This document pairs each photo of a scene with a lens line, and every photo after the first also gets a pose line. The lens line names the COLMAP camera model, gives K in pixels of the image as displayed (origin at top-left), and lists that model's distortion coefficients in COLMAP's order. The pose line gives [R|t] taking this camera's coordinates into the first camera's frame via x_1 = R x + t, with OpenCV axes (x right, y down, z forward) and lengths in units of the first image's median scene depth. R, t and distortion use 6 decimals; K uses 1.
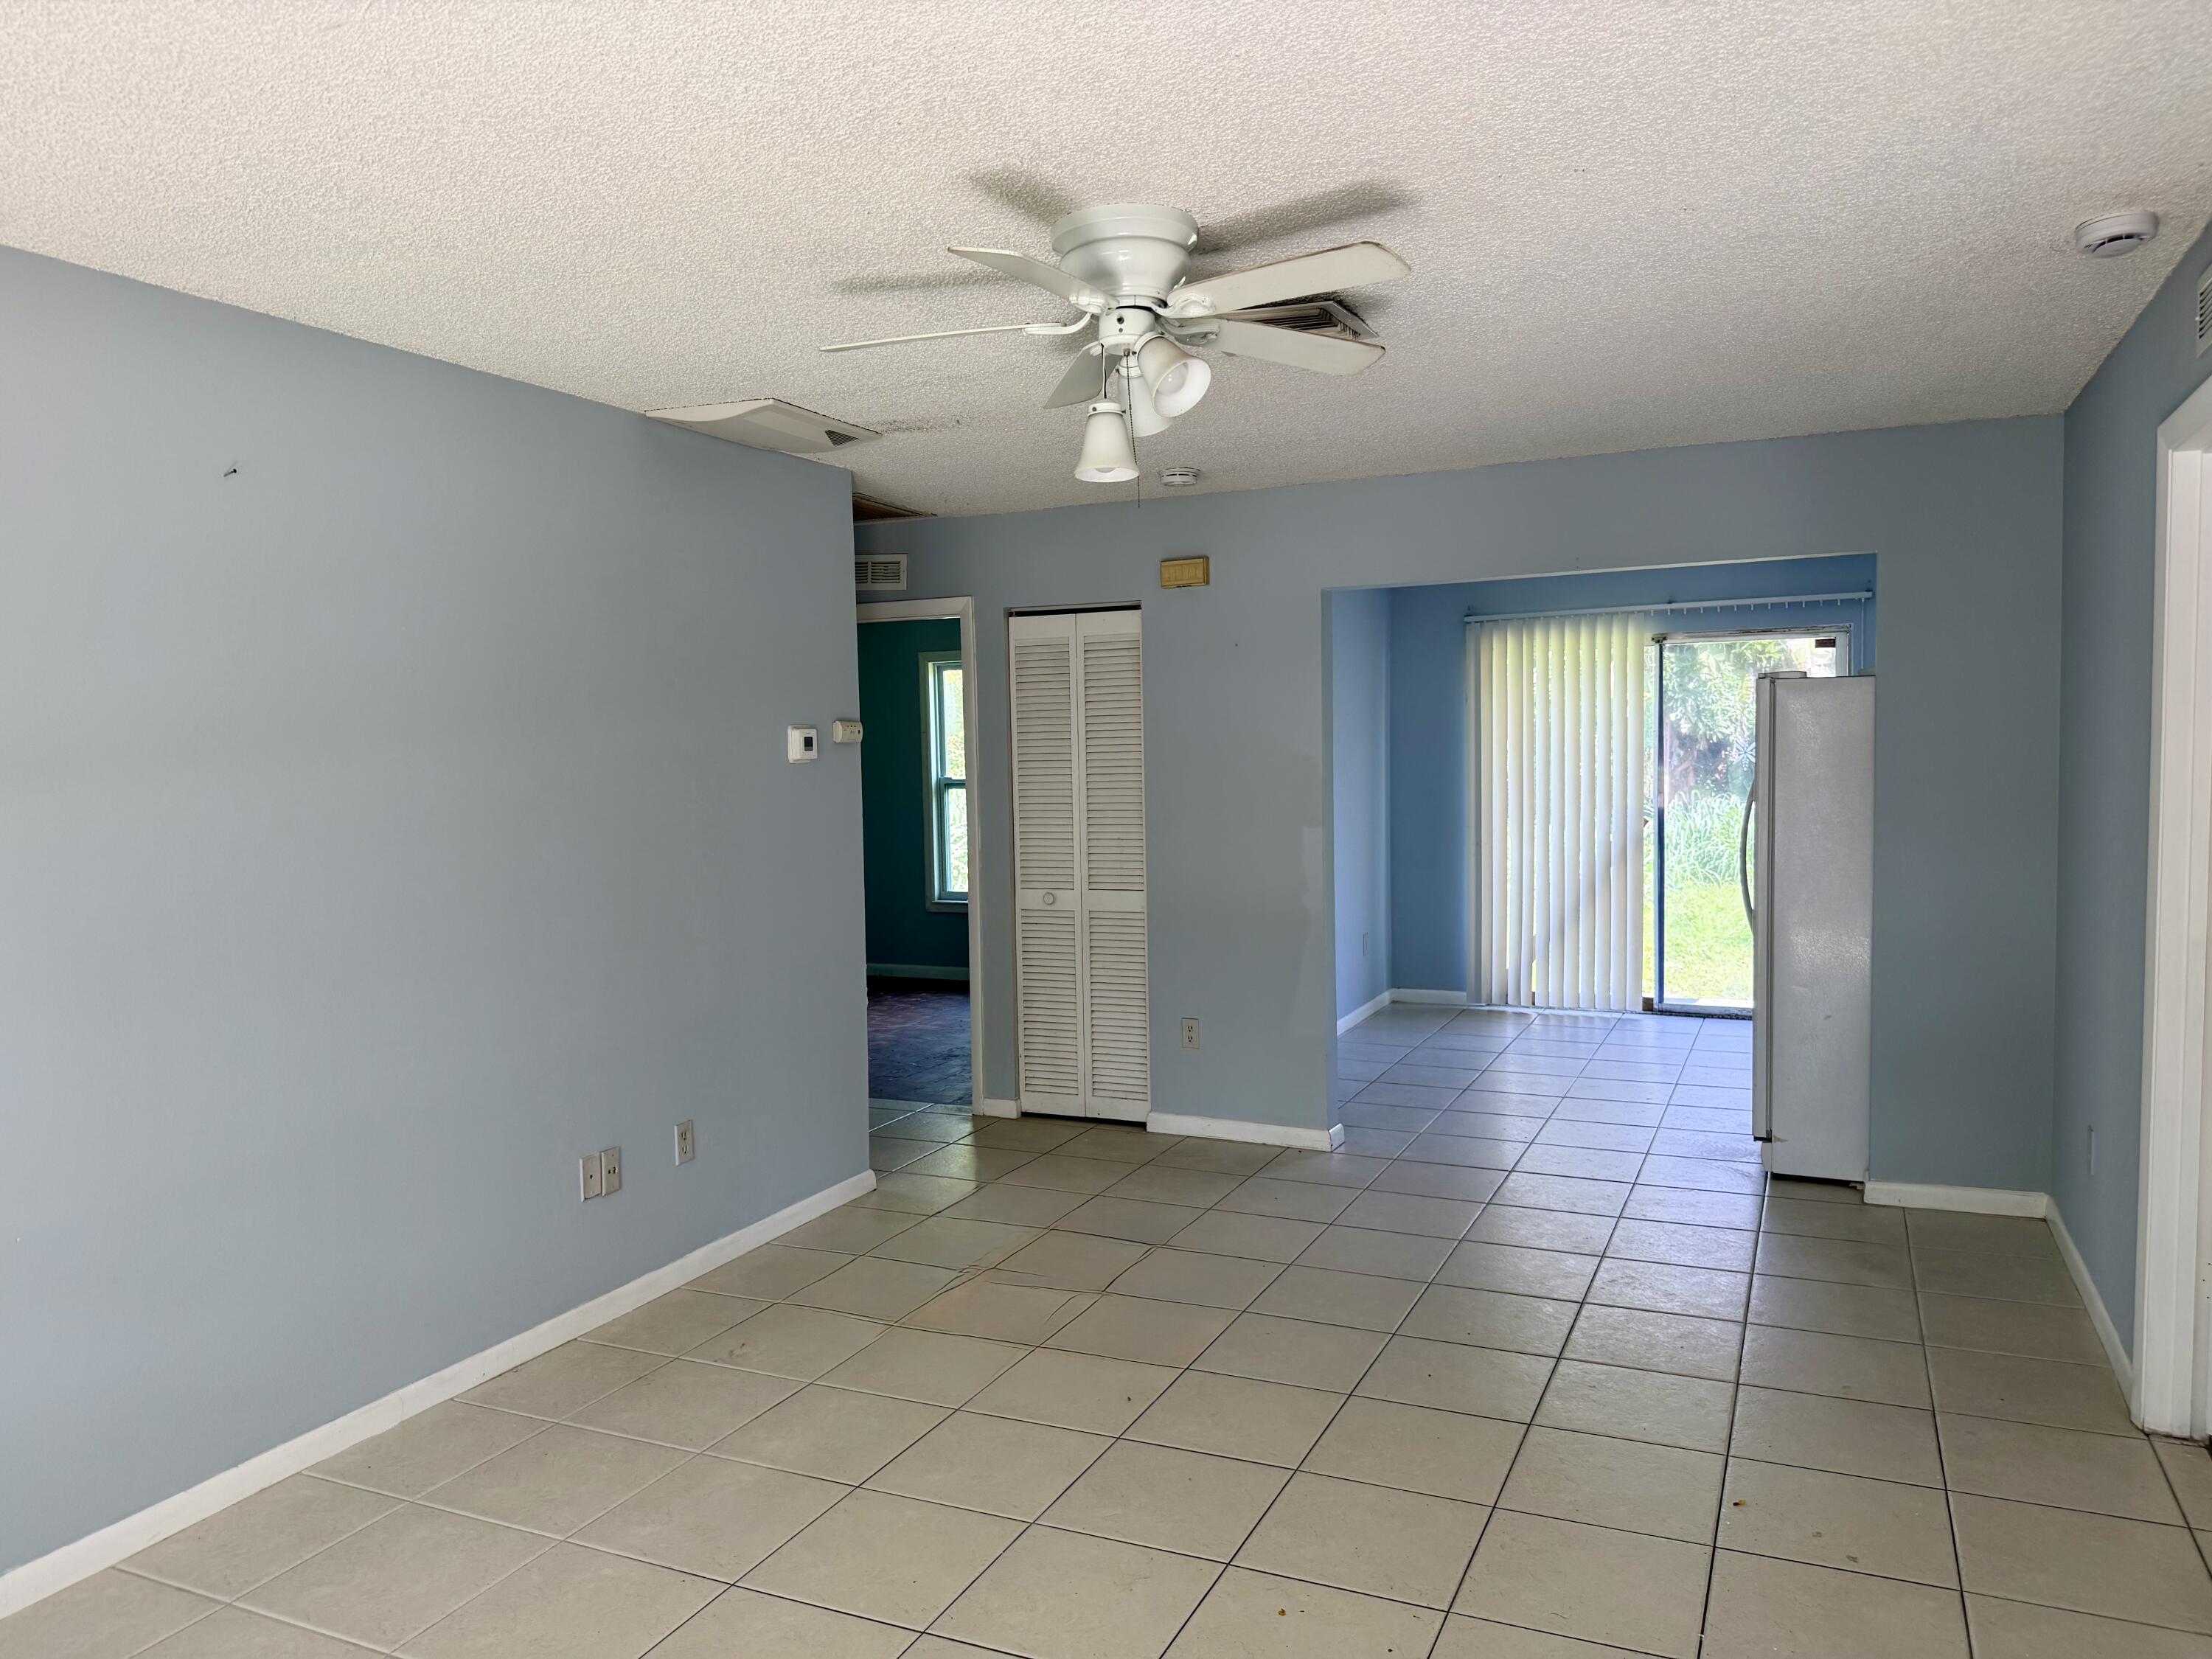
lens RADIAL K [[1561.1, 0, 1106.3], [0, 1561.1, 829.9], [0, 0, 1]] dist [0.000067, 0.000001]
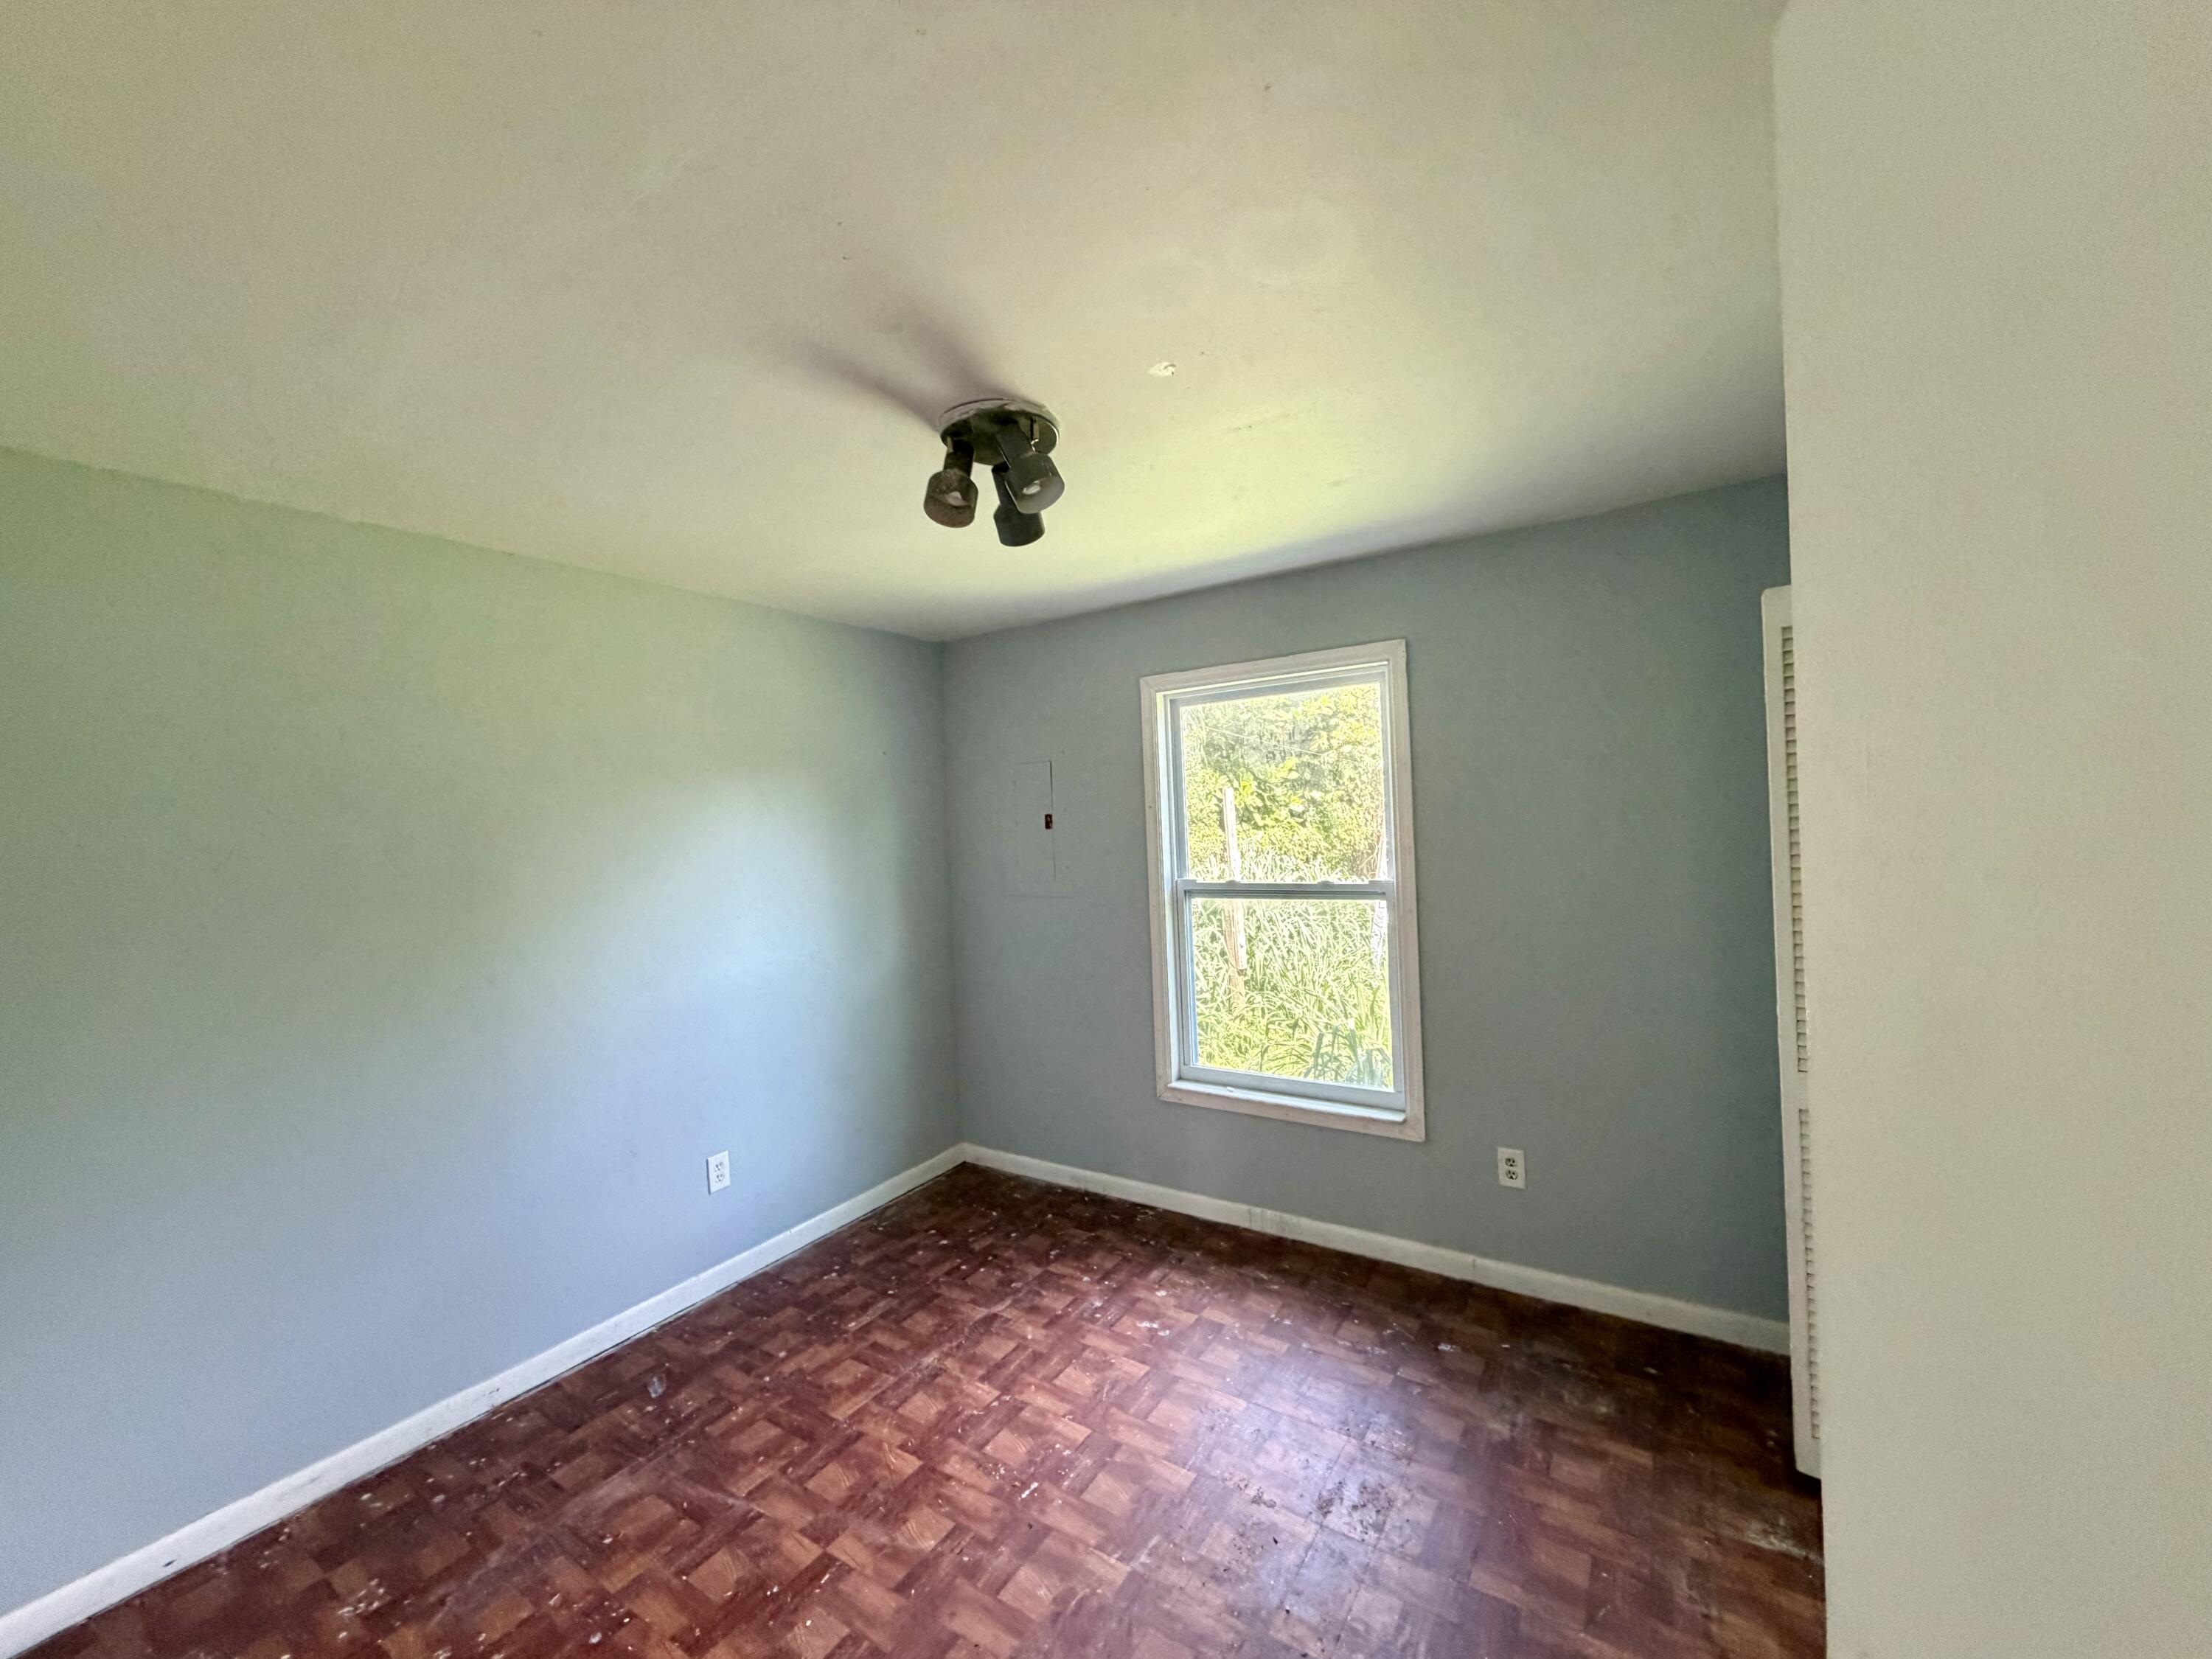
lens RADIAL K [[882.8, 0, 1108.7], [0, 882.8, 826.5], [0, 0, 1]] dist [0.001239, -0.000472]
pose [[0.987409, -0.019972, -0.156924, -0.077945], [0.012609, 0.998779, -0.047774, -0.039060], [0.157686, 0.045193, 0.986455, 0.649596]]
